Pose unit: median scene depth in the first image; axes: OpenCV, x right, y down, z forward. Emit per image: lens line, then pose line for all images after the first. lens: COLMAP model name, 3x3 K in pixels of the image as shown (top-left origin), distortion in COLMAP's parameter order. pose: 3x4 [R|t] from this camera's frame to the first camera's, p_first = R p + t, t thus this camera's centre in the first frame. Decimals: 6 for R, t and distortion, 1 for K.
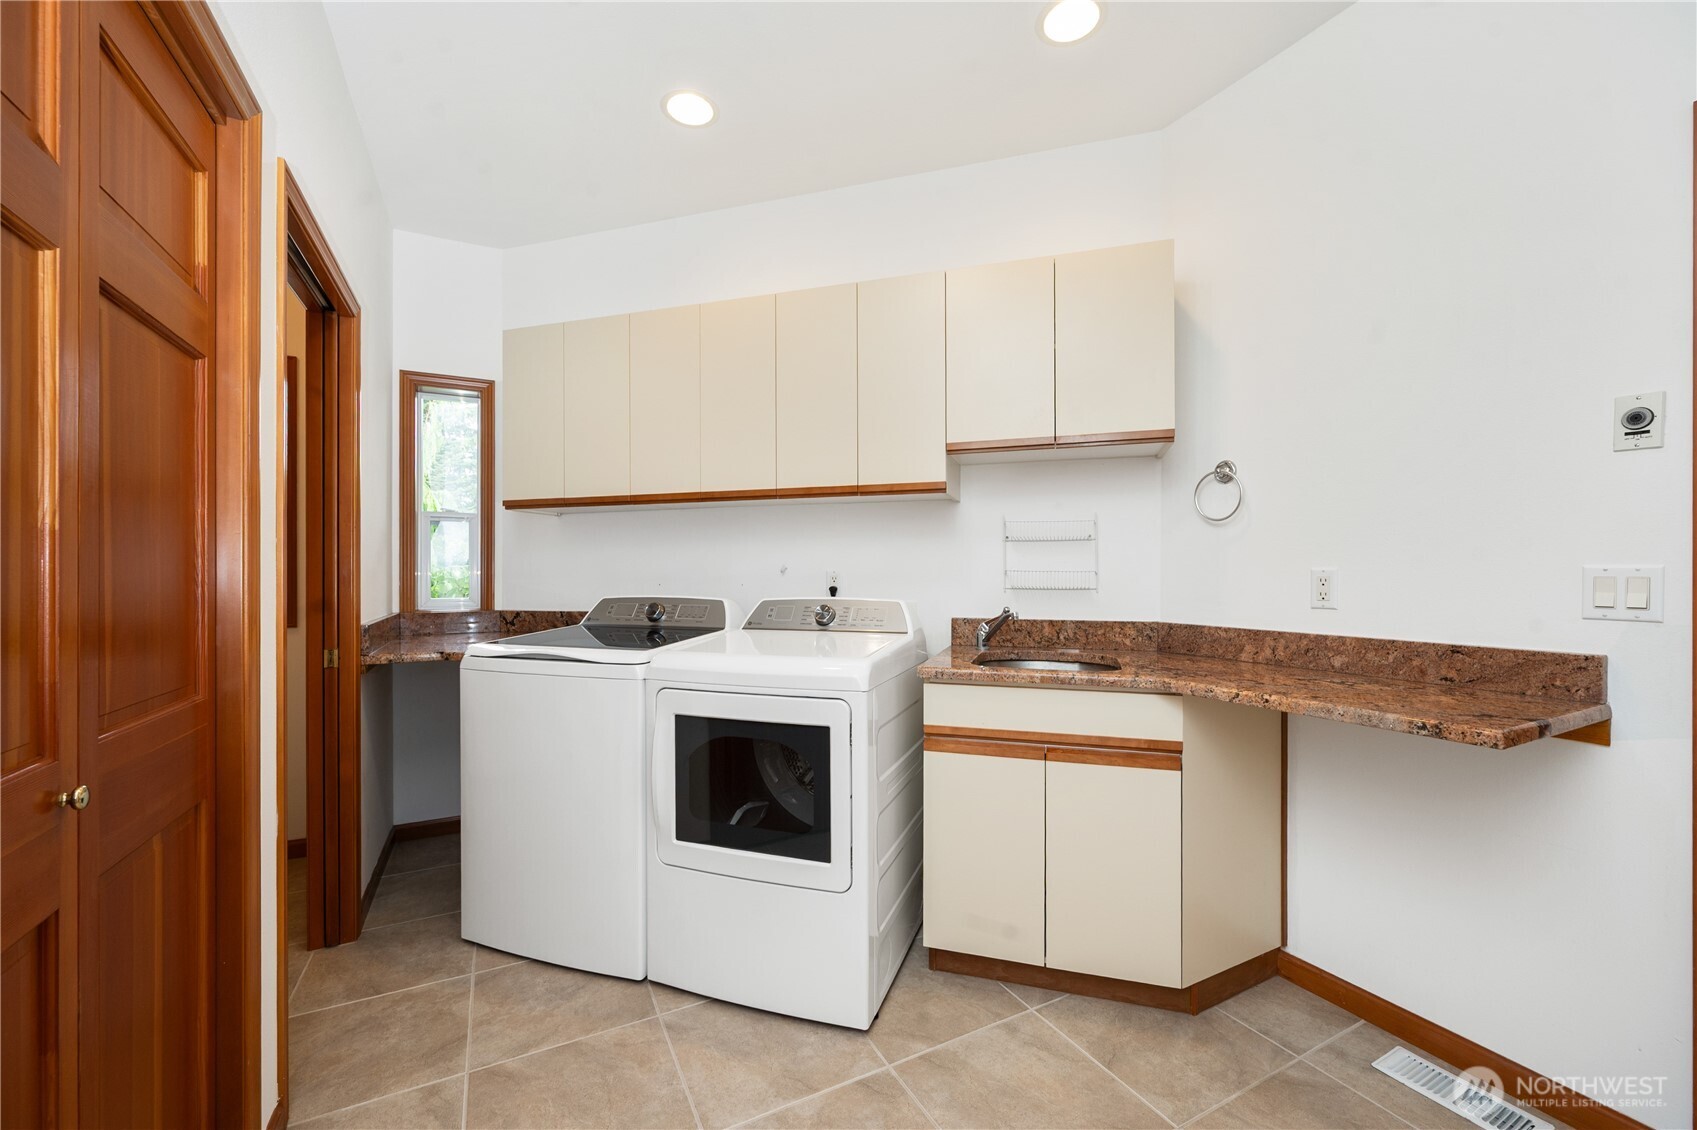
lens RADIAL K [[680.4, 0, 863.5], [0, 680.4, 568.1], [0, 0, 1]] dist [-0.001144, -0.000140]
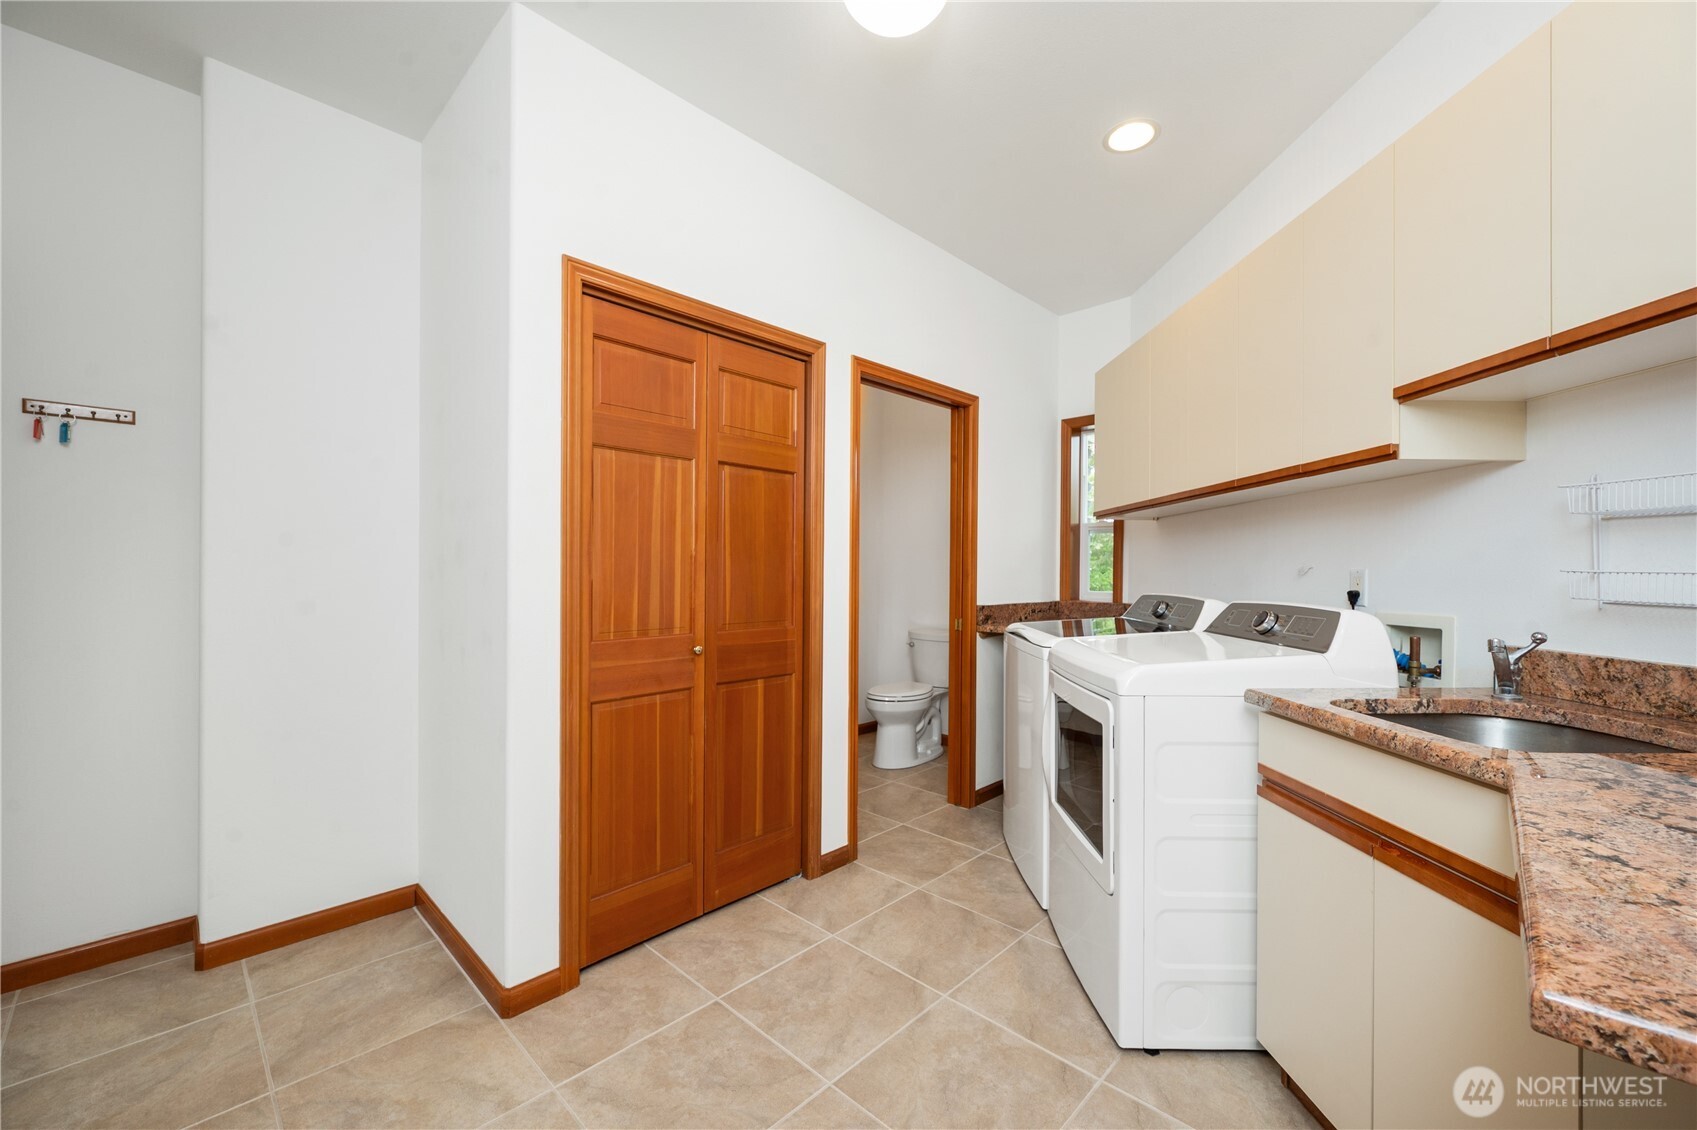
lens RADIAL K [[680.4, 0, 863.5], [0, 680.4, 568.1], [0, 0, 1]] dist [-0.001144, -0.000140]
pose [[0.323418, 0.000721, -0.946256, 0.717909], [-0.004760, 0.999988, -0.000865, 0.005666], [0.946244, 0.004784, 0.323417, 0.310626]]
